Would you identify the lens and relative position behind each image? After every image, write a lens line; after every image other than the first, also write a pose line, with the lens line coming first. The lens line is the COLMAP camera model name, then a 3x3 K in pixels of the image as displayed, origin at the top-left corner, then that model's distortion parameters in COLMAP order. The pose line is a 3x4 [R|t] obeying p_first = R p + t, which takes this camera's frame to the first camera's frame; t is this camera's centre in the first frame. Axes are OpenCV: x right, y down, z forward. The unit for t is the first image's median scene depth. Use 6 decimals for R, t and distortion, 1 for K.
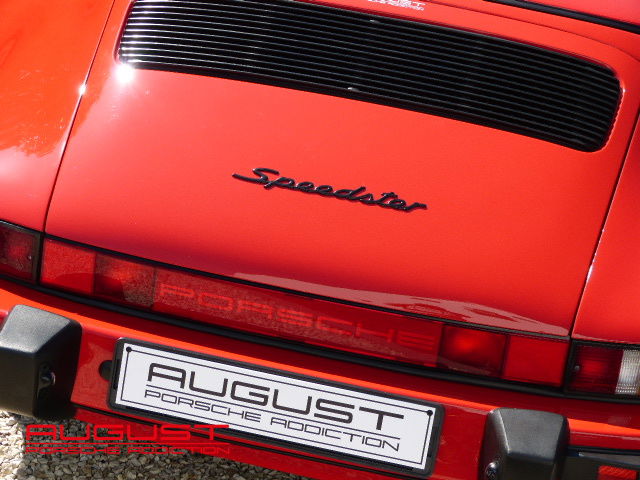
lens RADIAL K [[1543.1, 0, 320.1], [0, 1543.1, 239.9], [0, 0, 1]] dist [0.015053, 0.000000]
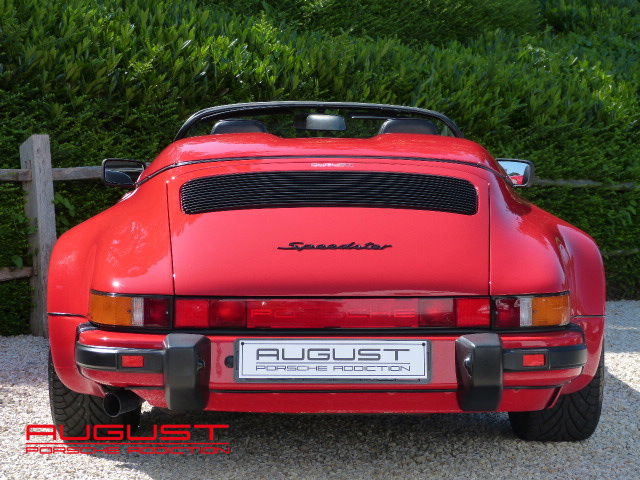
lens RADIAL K [[1543.1, 0, 320.0], [0, 1543.1, 239.2], [0, 0, 1]] dist [0.015053, 0.000000]
pose [[0.969762, -0.138119, 0.201209, -0.368074], [0.195287, 0.933628, -0.300336, 0.491164], [-0.146372, 0.330547, 0.932370, -0.628279]]
